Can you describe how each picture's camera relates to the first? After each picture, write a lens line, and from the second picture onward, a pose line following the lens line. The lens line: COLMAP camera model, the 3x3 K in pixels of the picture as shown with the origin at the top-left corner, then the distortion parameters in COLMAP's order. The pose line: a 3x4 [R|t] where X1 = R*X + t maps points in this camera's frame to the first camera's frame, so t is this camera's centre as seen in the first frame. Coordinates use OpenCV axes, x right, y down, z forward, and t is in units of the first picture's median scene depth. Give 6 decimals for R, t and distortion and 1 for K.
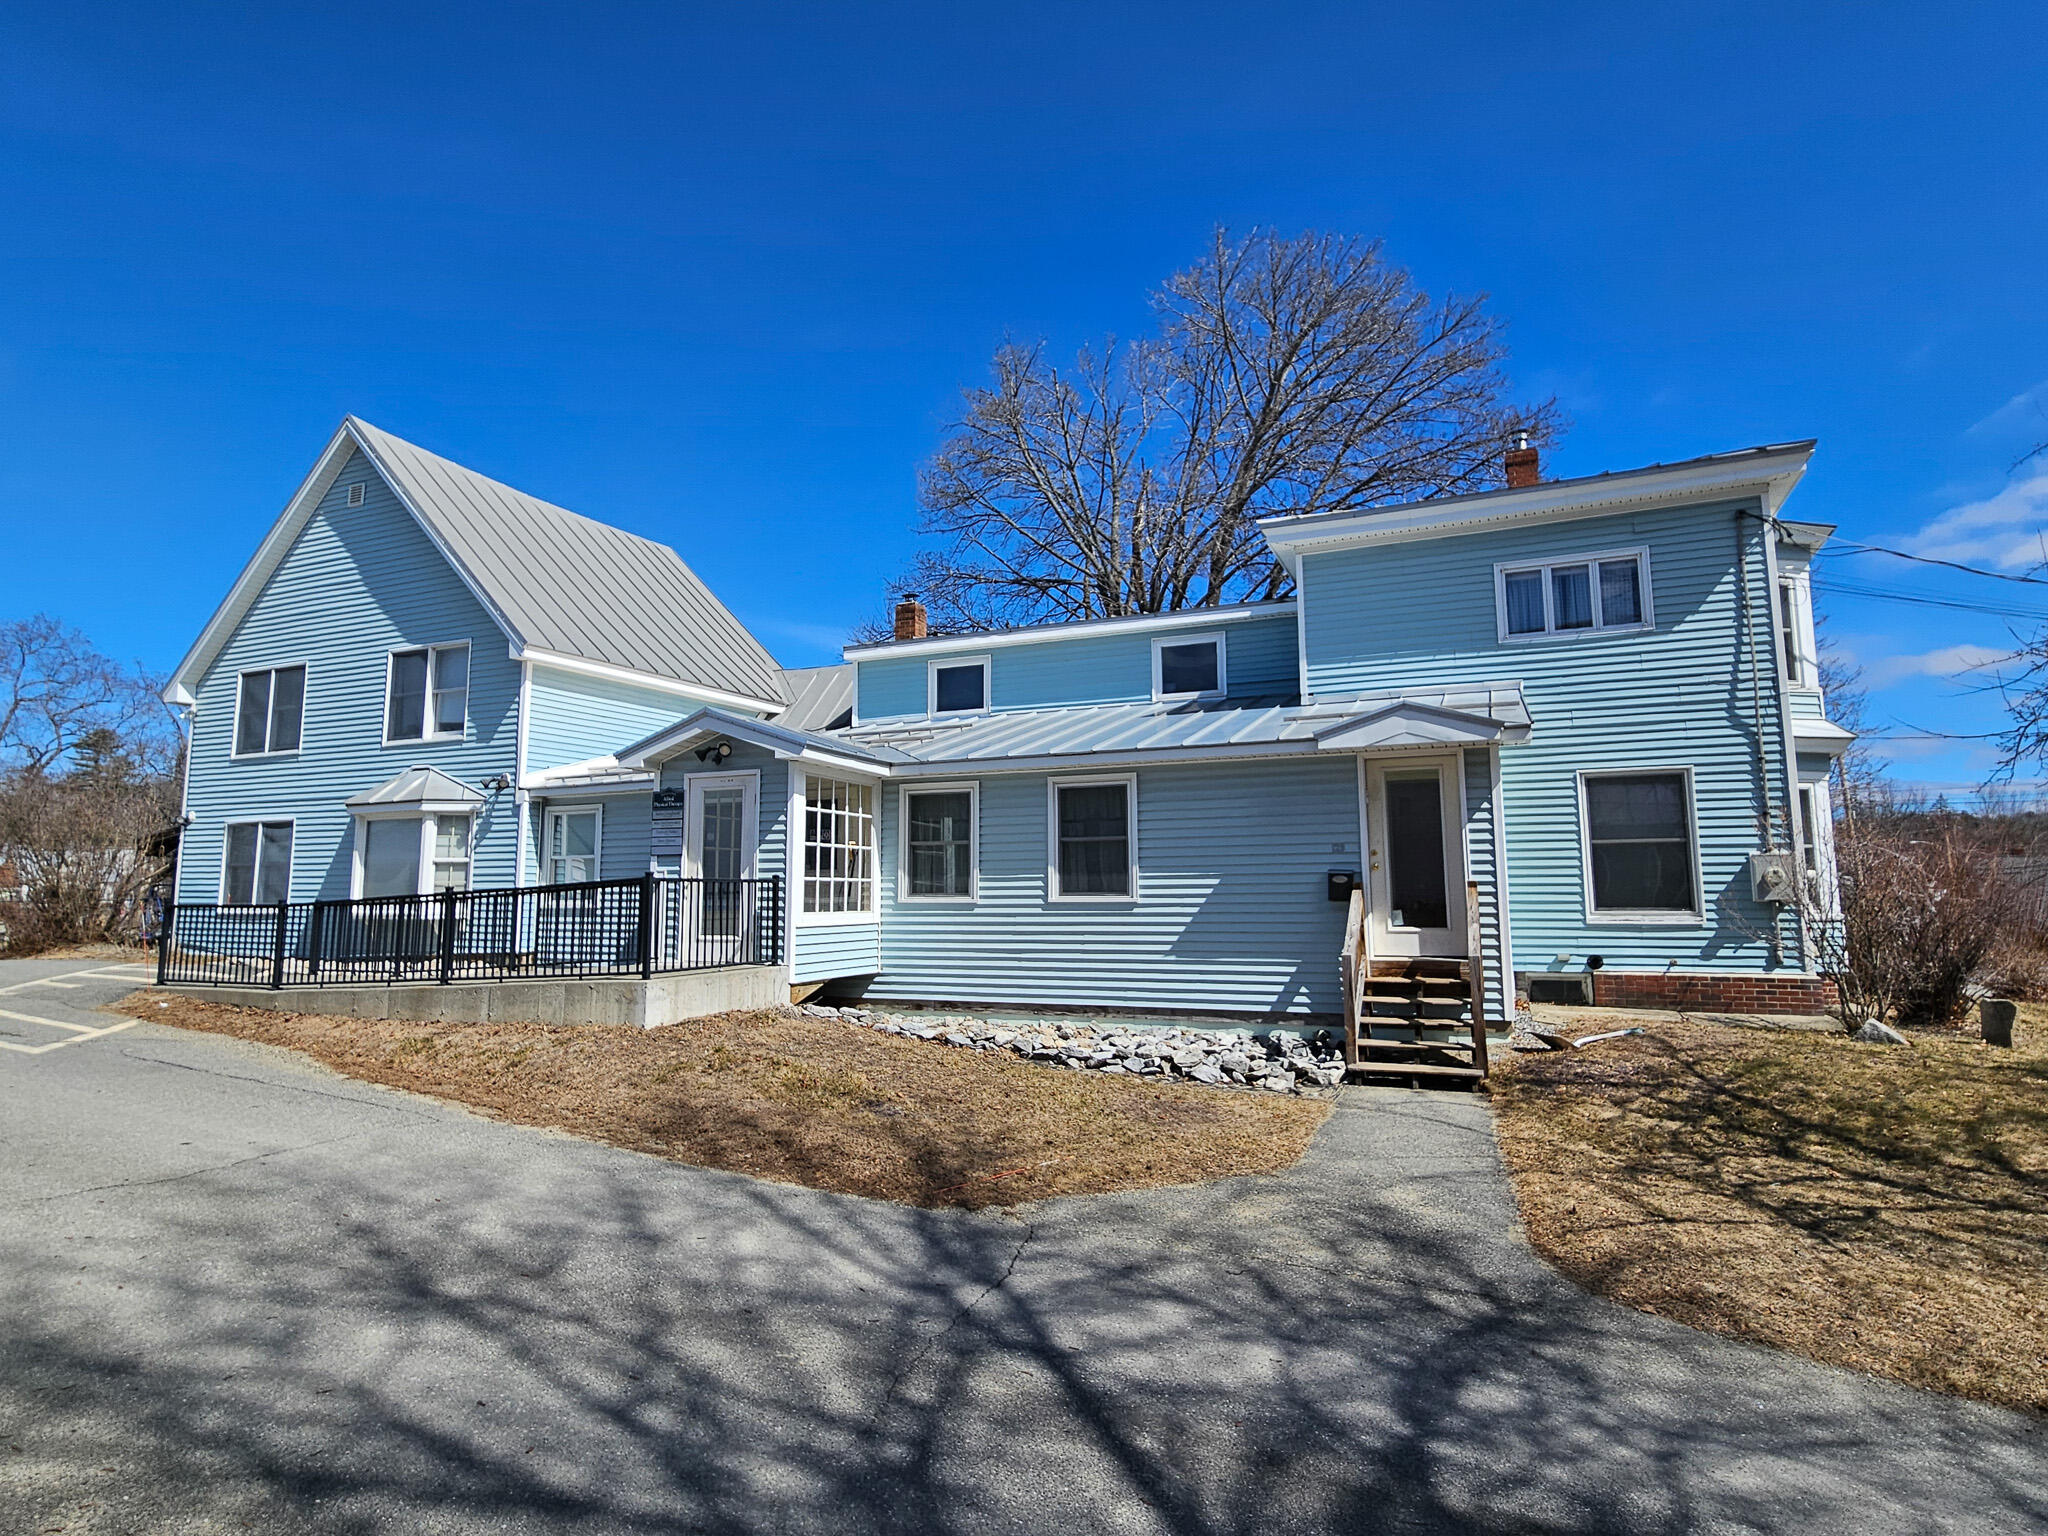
lens RADIAL K [[1078.1, 0, 1024.0], [0, 1078.1, 768.0], [0, 0, 1]] dist [0.000164, 0.000725]
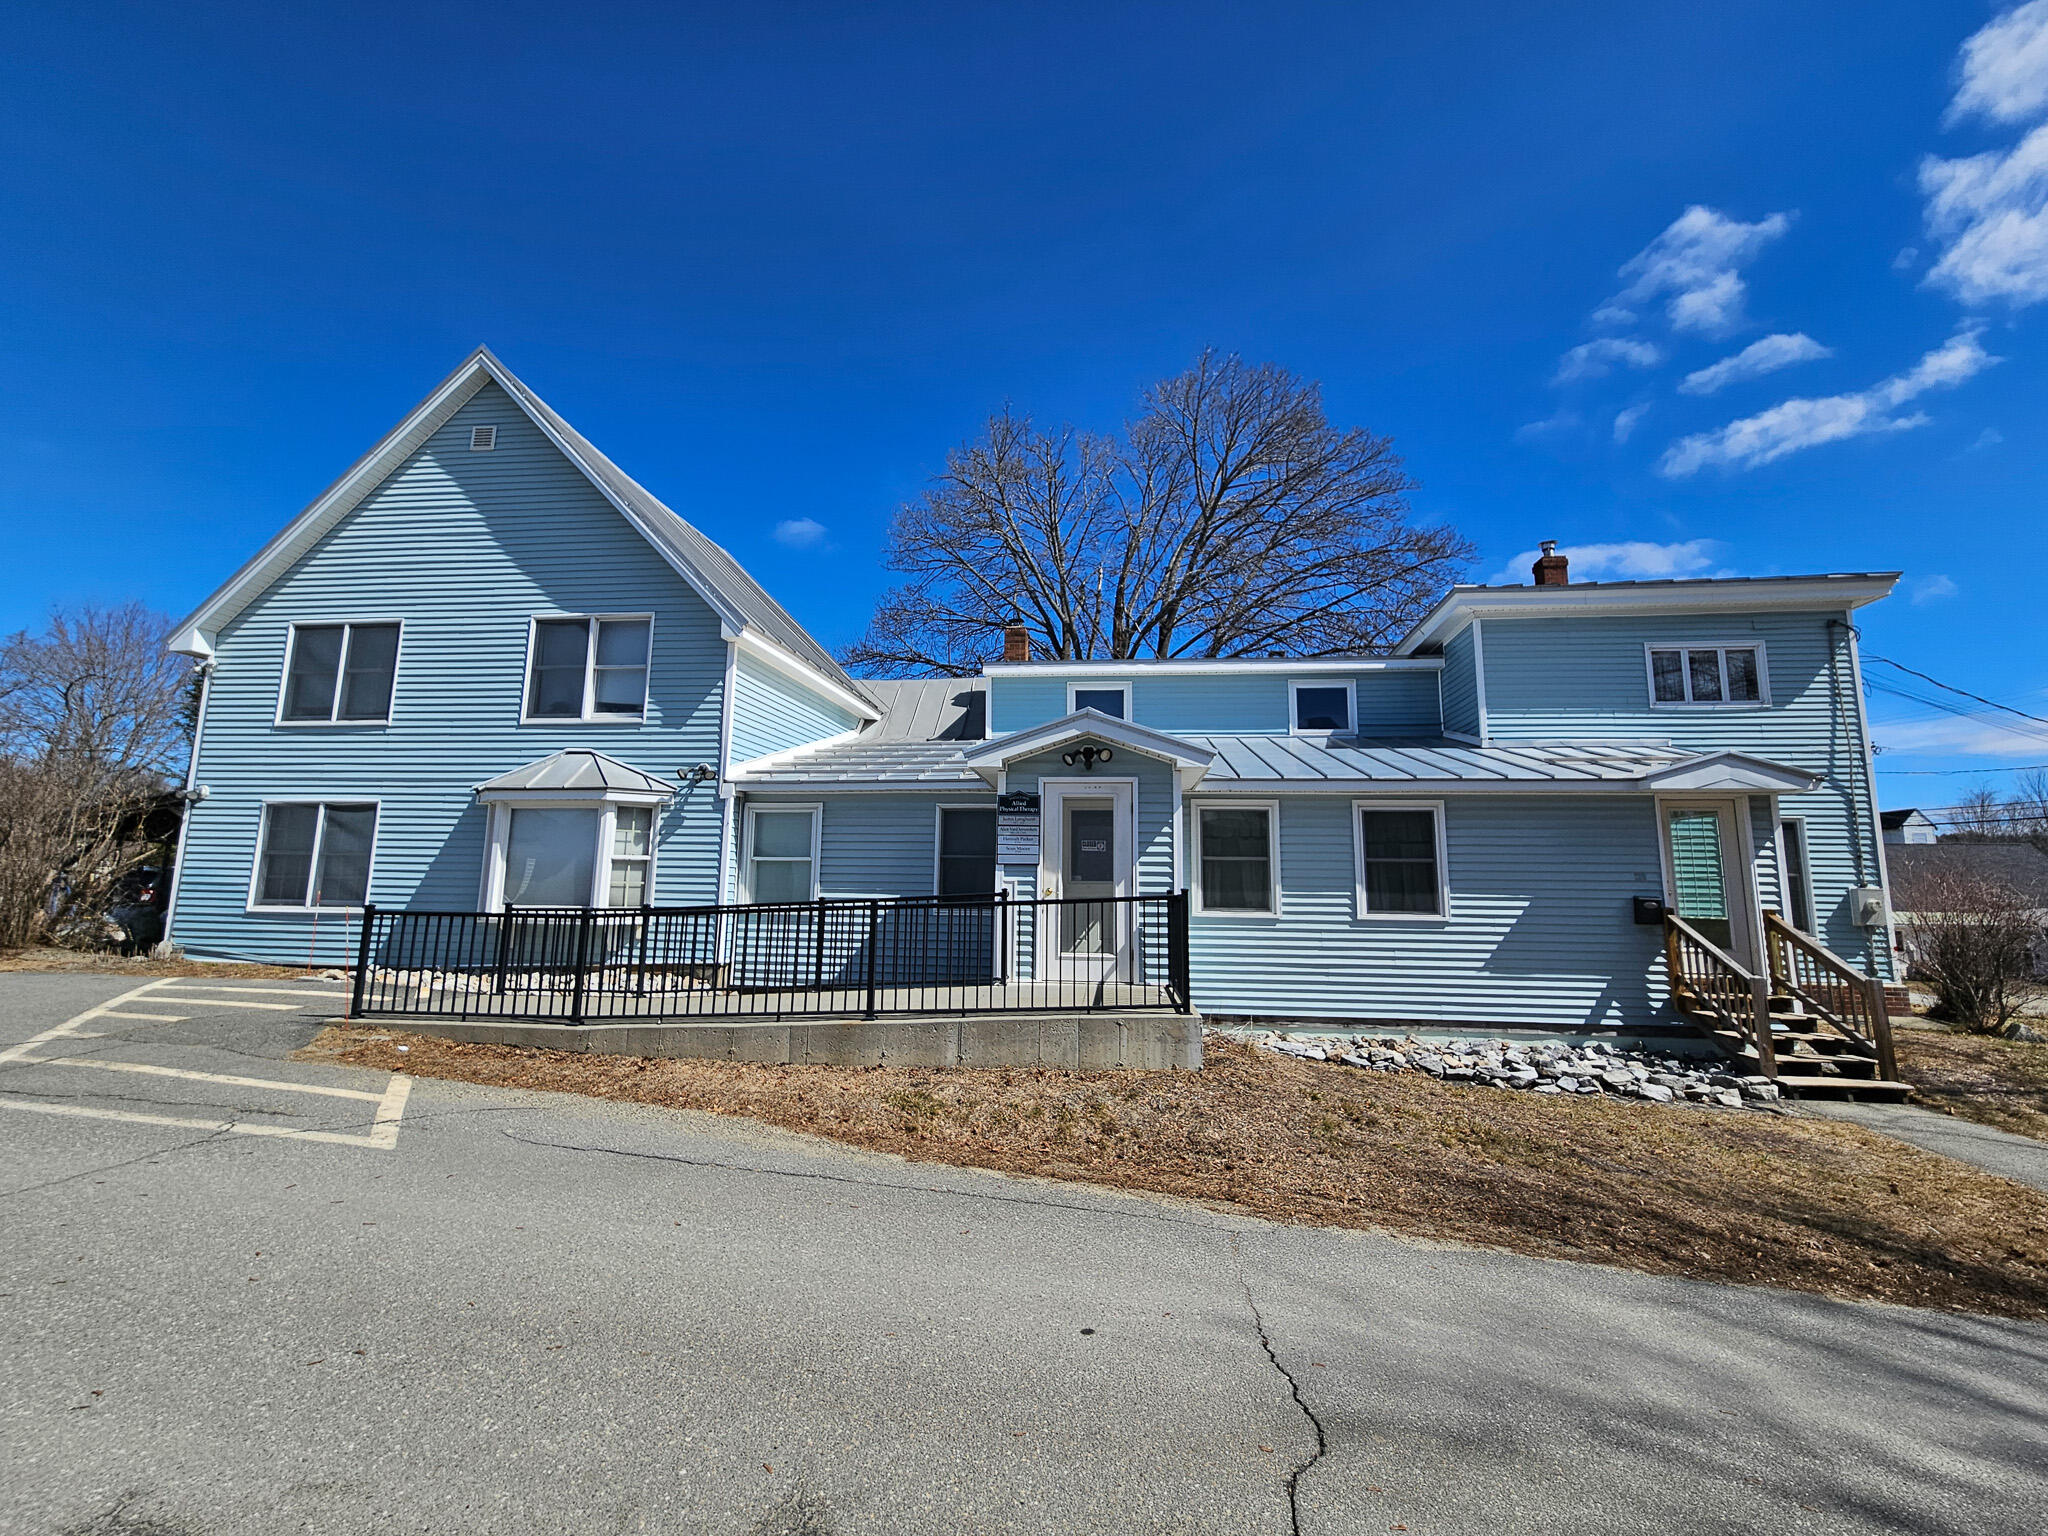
lens RADIAL K [[861.9, 0, 1023.5], [0, 861.9, 765.4], [0, 0, 1]] dist [-0.000465, 0.000123]
pose [[0.957355, 0.061131, 0.282372, -0.531021], [-0.053382, 0.997958, -0.035061, 0.021619], [-0.283938, 0.018493, 0.958664, 0.285109]]
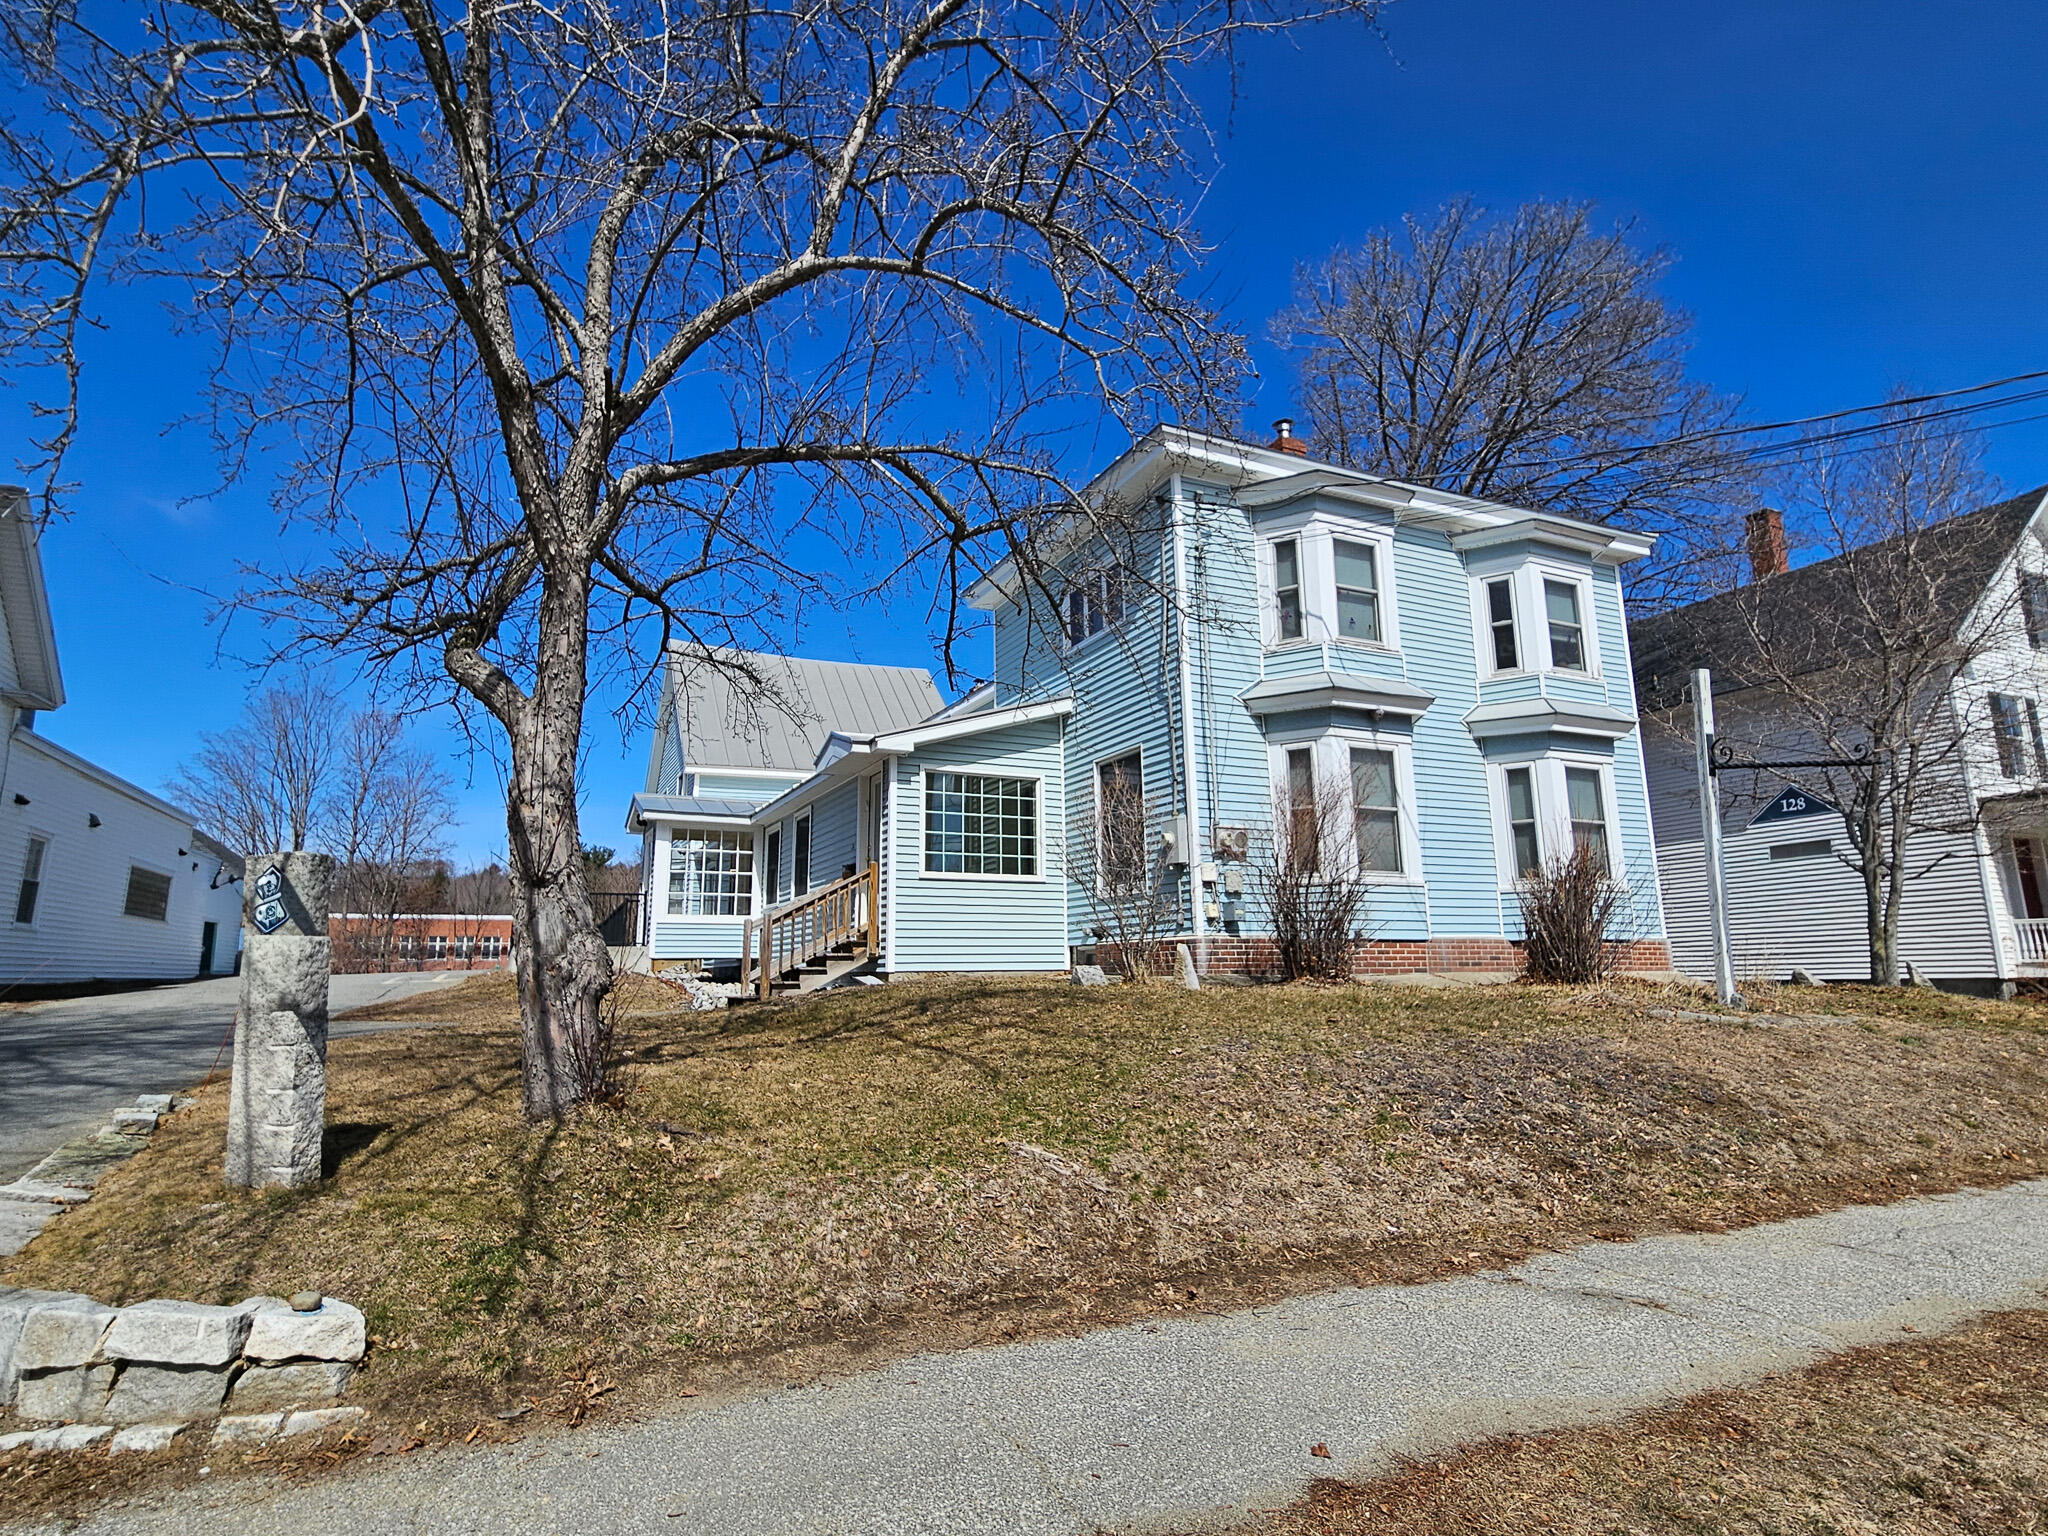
lens RADIAL K [[1078.1, 0, 1024.0], [0, 1078.1, 768.0], [0, 0, 1]] dist [0.000164, 0.000725]
pose [[0.751696, -0.128111, -0.646947, 1.189968], [0.084698, 0.991581, -0.097945, 0.113299], [0.654048, 0.018829, 0.756218, 0.123661]]
